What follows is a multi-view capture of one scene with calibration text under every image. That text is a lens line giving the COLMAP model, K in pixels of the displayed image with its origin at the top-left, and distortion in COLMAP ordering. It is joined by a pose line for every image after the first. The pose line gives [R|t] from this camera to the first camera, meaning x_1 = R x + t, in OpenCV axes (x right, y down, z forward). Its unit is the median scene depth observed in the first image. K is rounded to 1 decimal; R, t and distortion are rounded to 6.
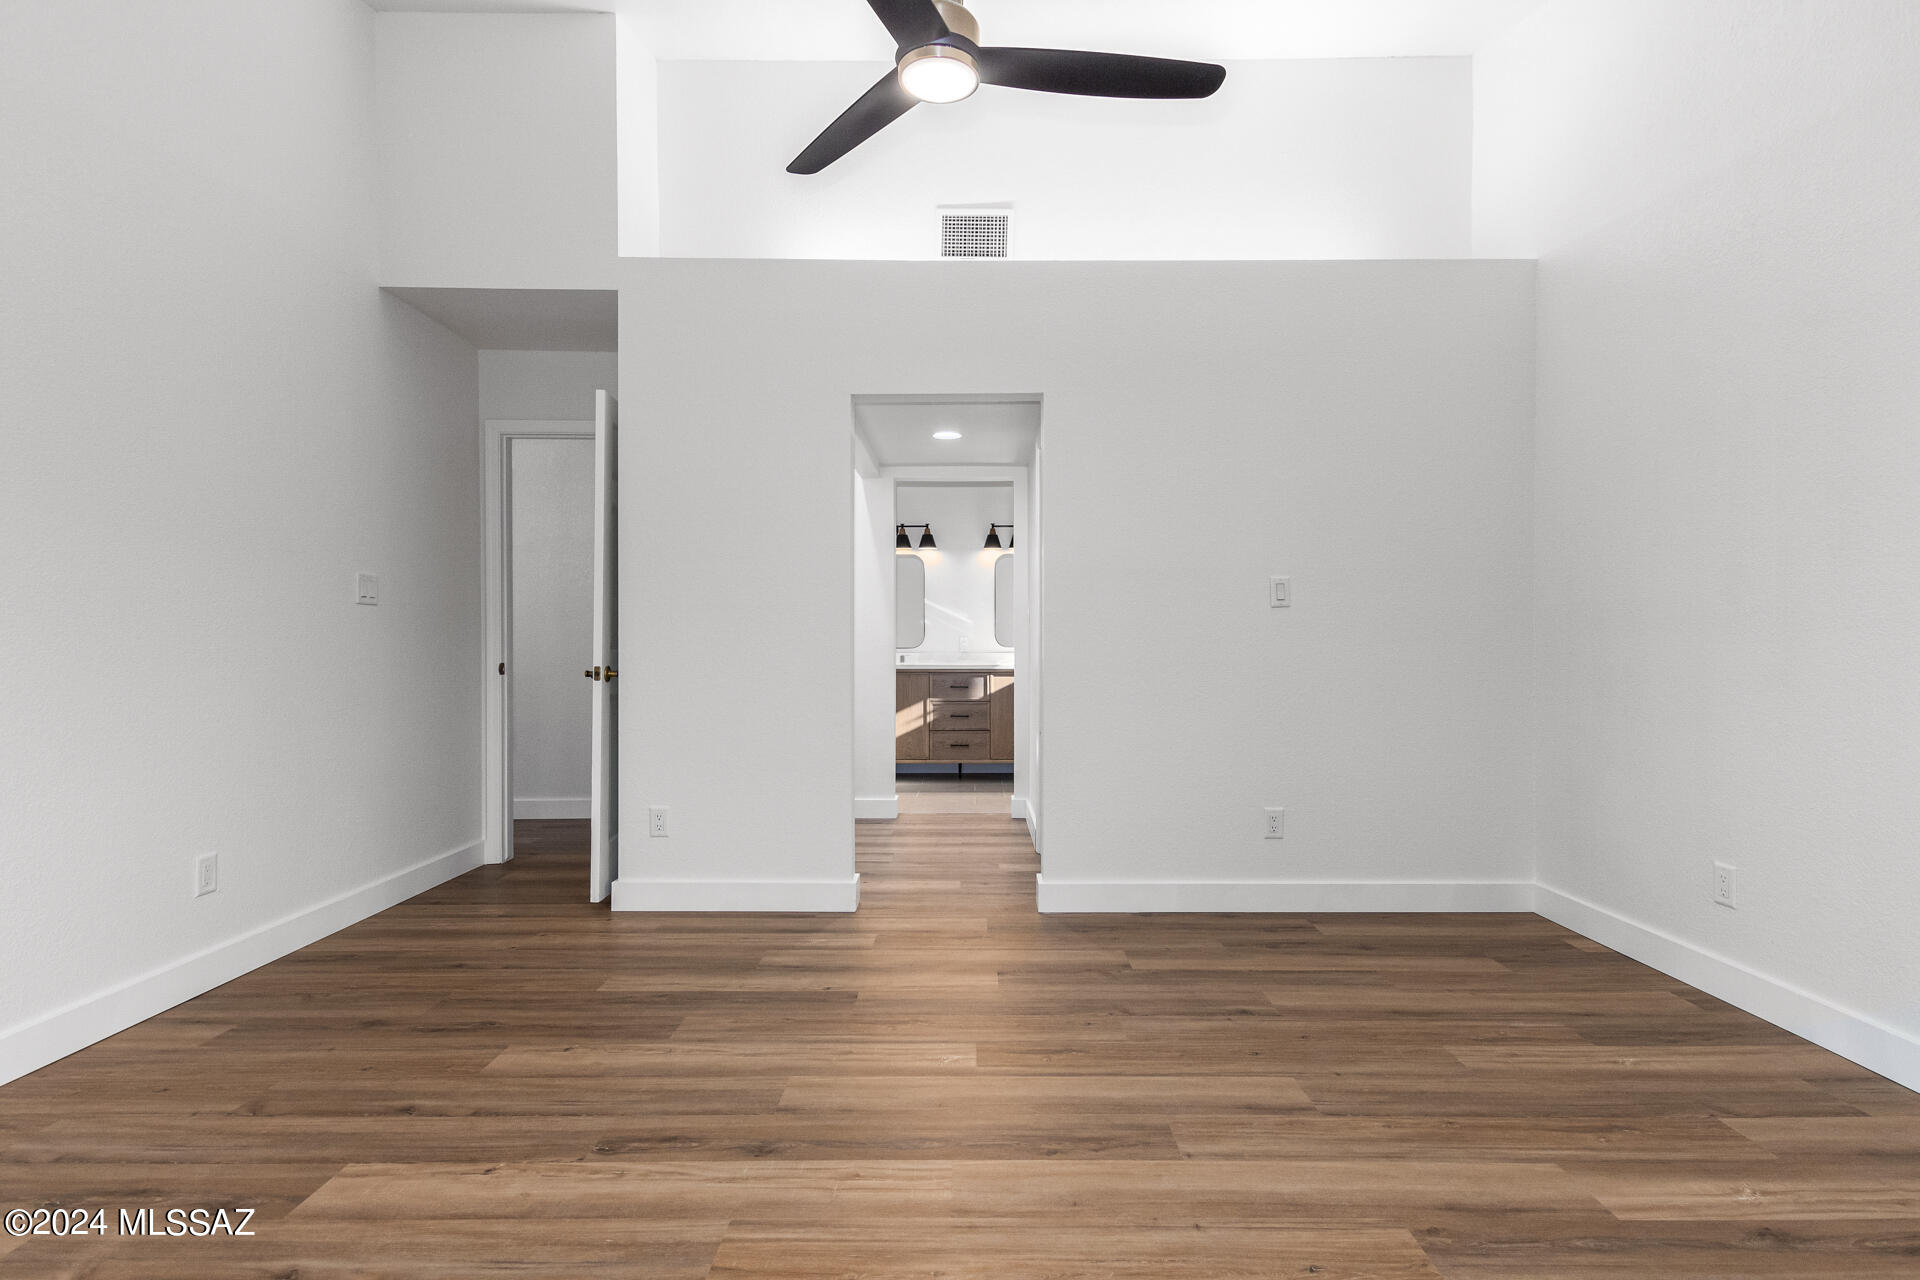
lens RADIAL K [[900.3, 0, 972.0], [0, 900.3, 643.2], [0, 0, 1]] dist [0.006892, -0.000696]
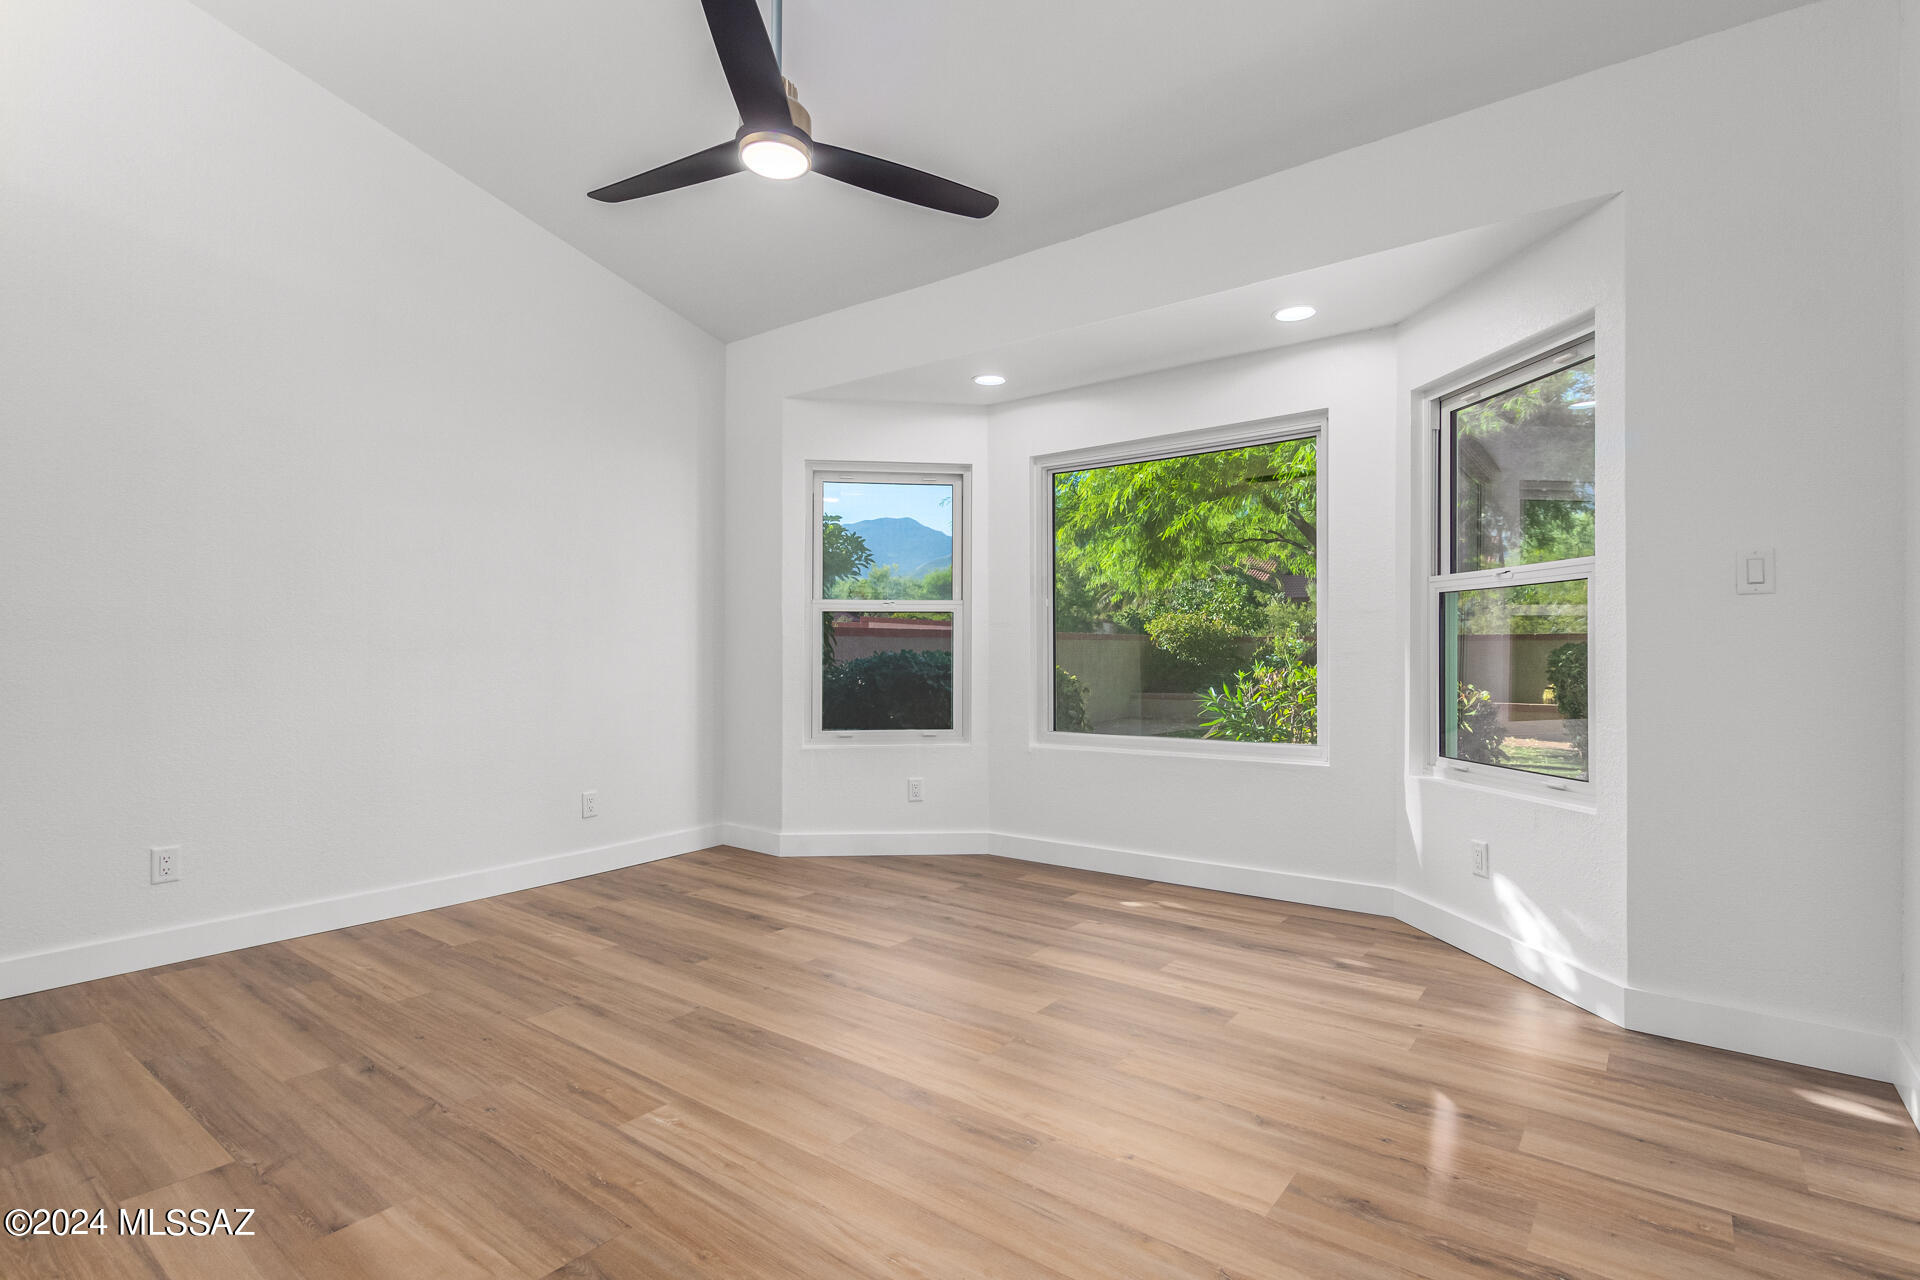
lens RADIAL K [[908.8, 0, 994.0], [0, 908.8, 646.9], [0, 0, 1]] dist [0.003649, -0.000497]
pose [[-0.806583, 0.004345, 0.591105, -0.922497], [-0.001652, 0.999953, -0.009605, 0.001805], [-0.591119, -0.008724, -0.806537, 1.738375]]
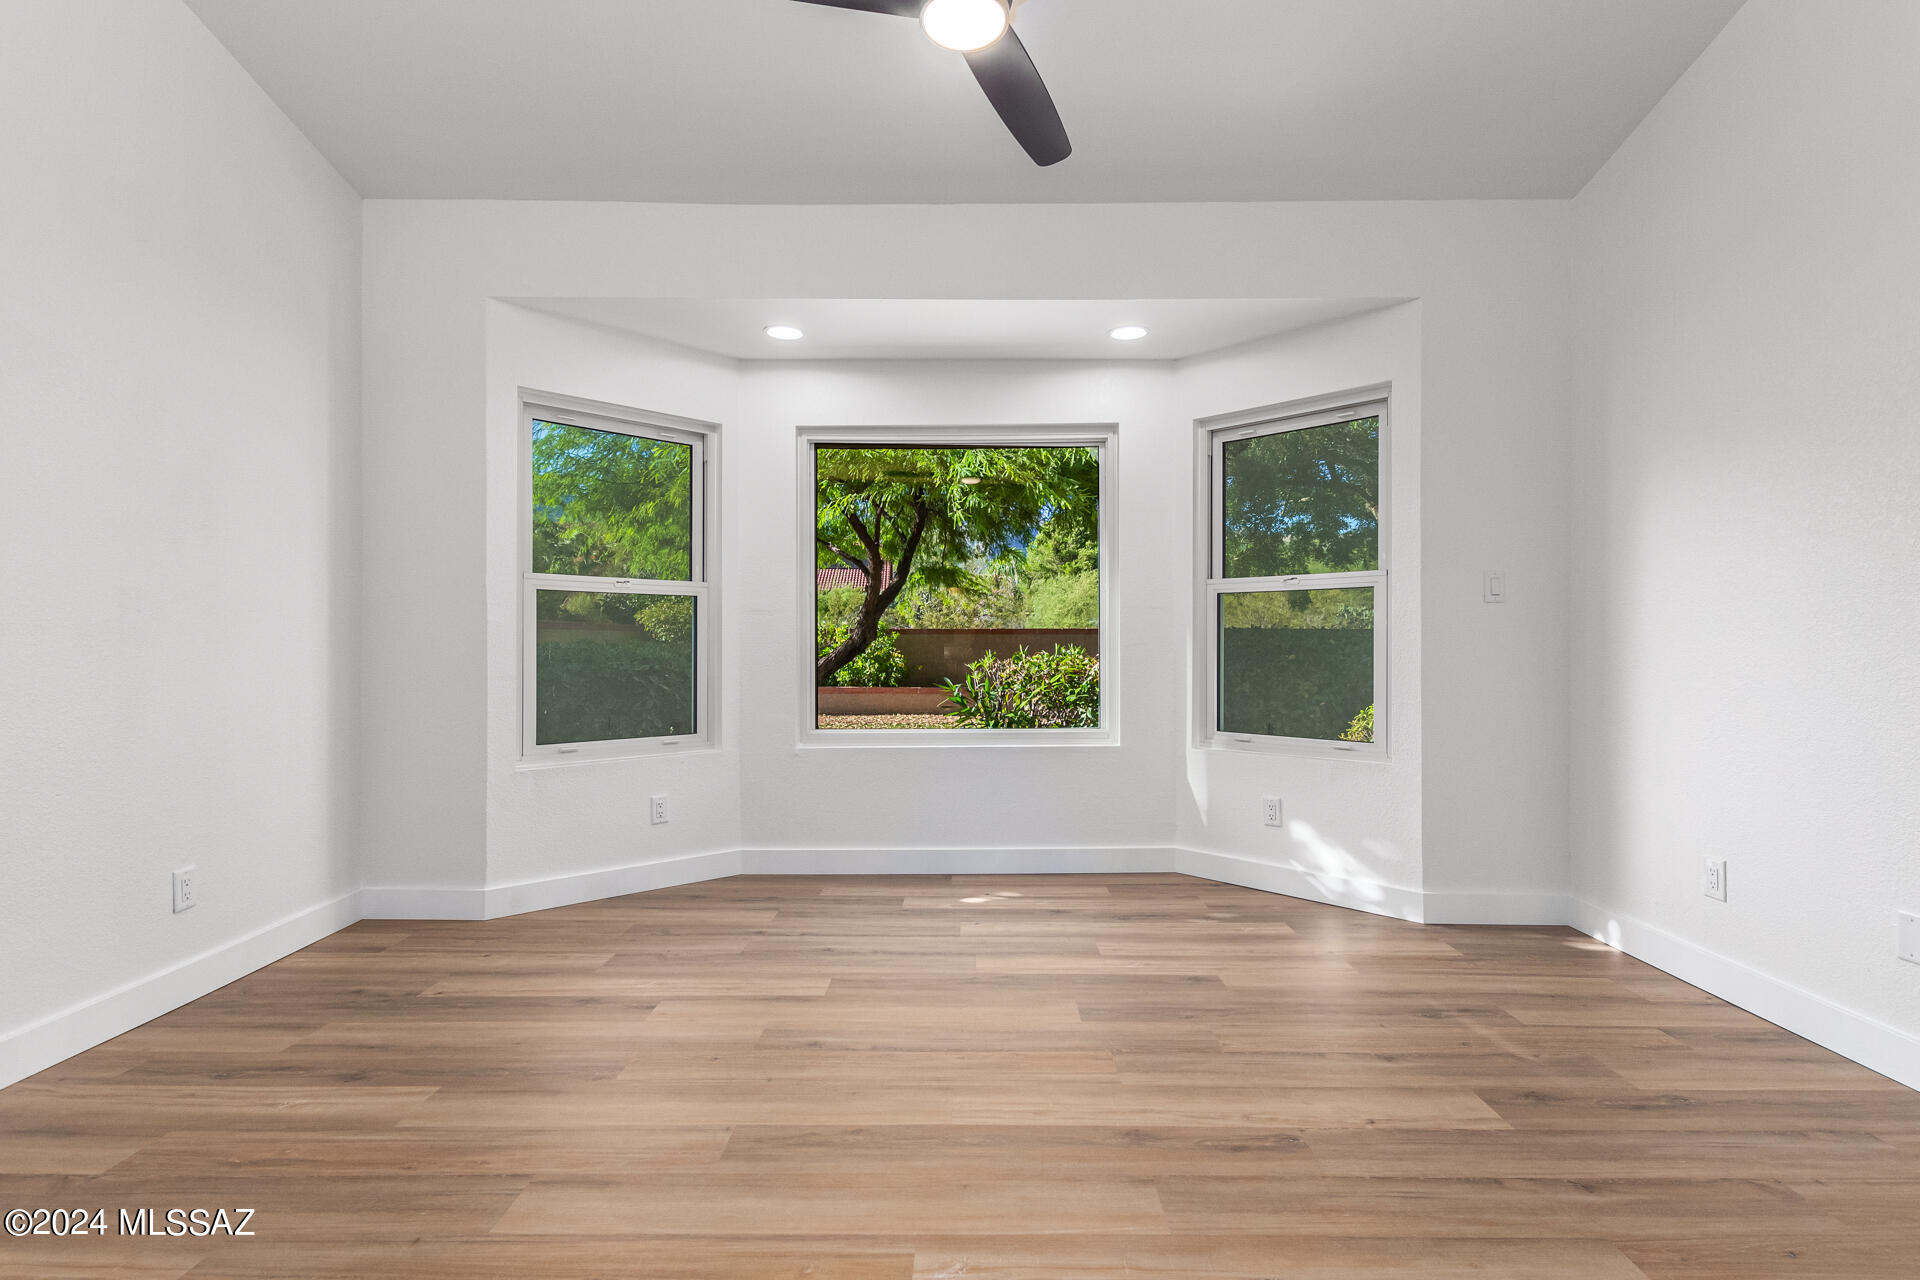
lens RADIAL K [[900.3, 0, 972.0], [0, 900.3, 643.2], [0, 0, 1]] dist [0.006892, -0.000696]
pose [[-0.999977, 0.001000, 0.006719, -0.048522], [0.000966, 0.999987, -0.005097, 0.003578], [-0.006724, -0.005090, -0.999964, 1.881935]]
